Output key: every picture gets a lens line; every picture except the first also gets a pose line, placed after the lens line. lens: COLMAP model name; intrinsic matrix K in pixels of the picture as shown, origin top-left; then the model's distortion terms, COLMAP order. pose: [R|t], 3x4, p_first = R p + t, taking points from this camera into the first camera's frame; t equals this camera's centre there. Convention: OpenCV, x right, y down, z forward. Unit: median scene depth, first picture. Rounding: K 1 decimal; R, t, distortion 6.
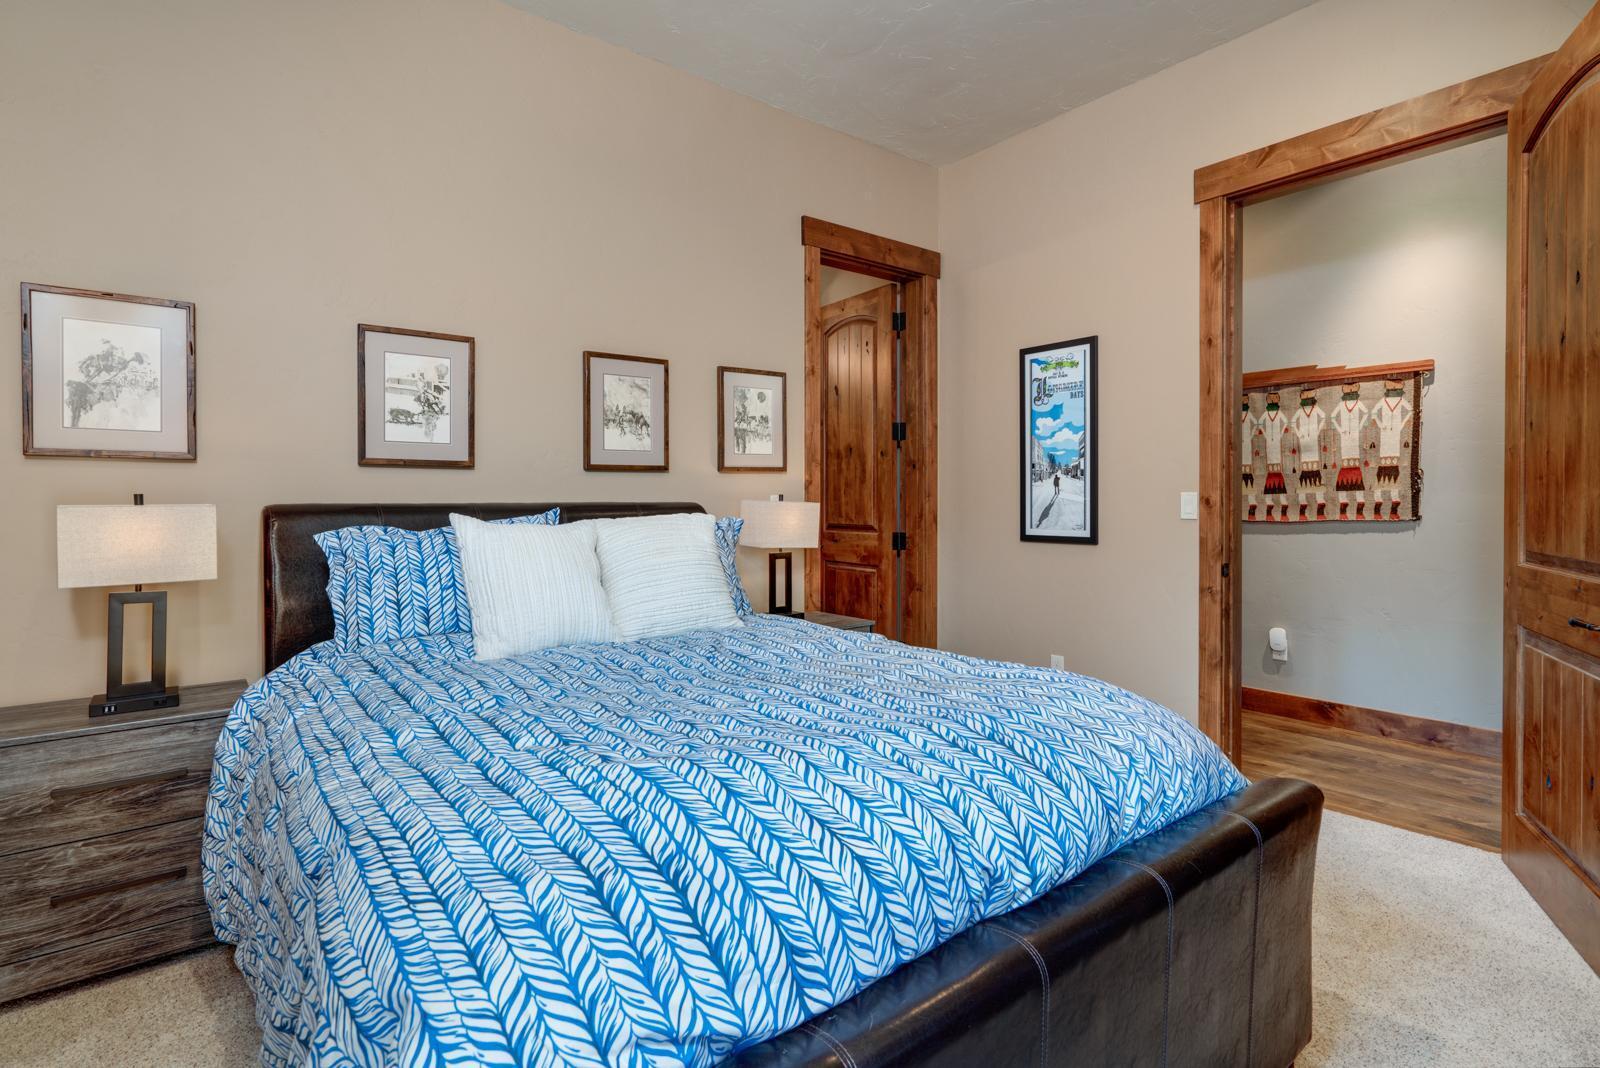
lens RADIAL K [[761.6, 0, 788.4], [0, 761.6, 499.7], [0, 0, 1]] dist [-0.001050, -0.000132]
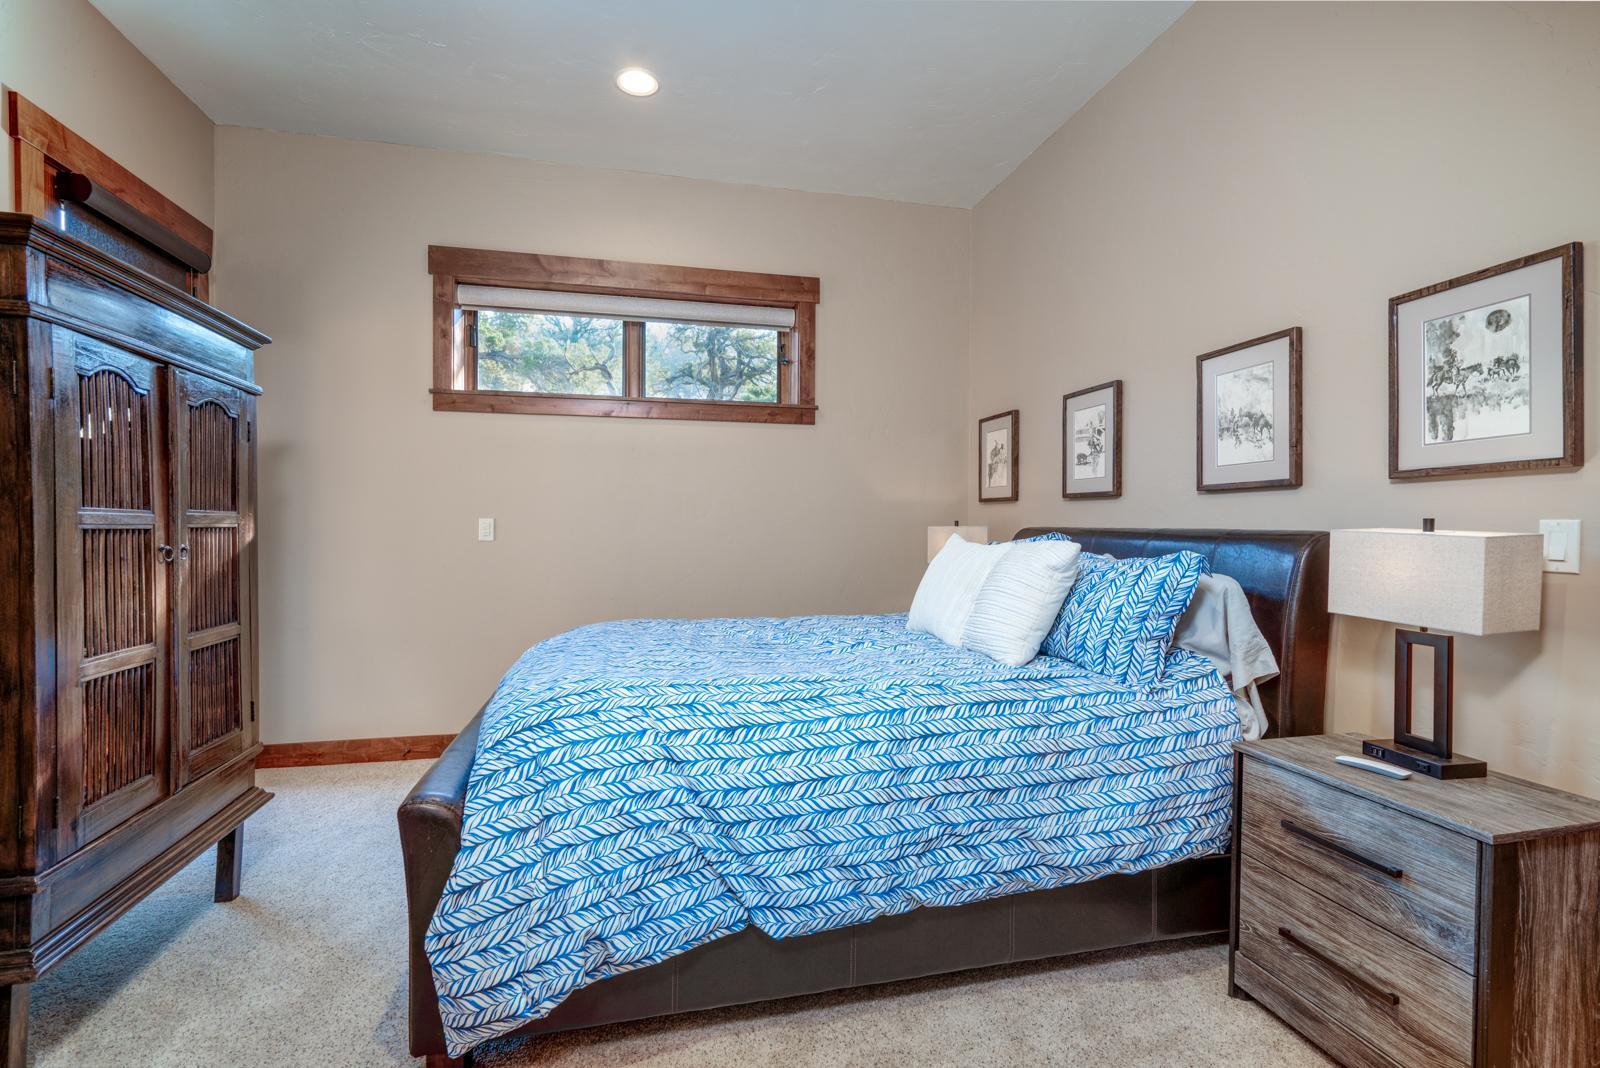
lens RADIAL K [[726.0, 0, 800.7], [0, 726.0, 530.4], [0, 0, 1]] dist [0.000521, 0.000751]
pose [[-0.438789, 0.012436, -0.898504, 0.657800], [-0.006401, 0.999836, 0.016965, -0.004627], [0.898567, 0.013196, -0.438637, 0.902660]]
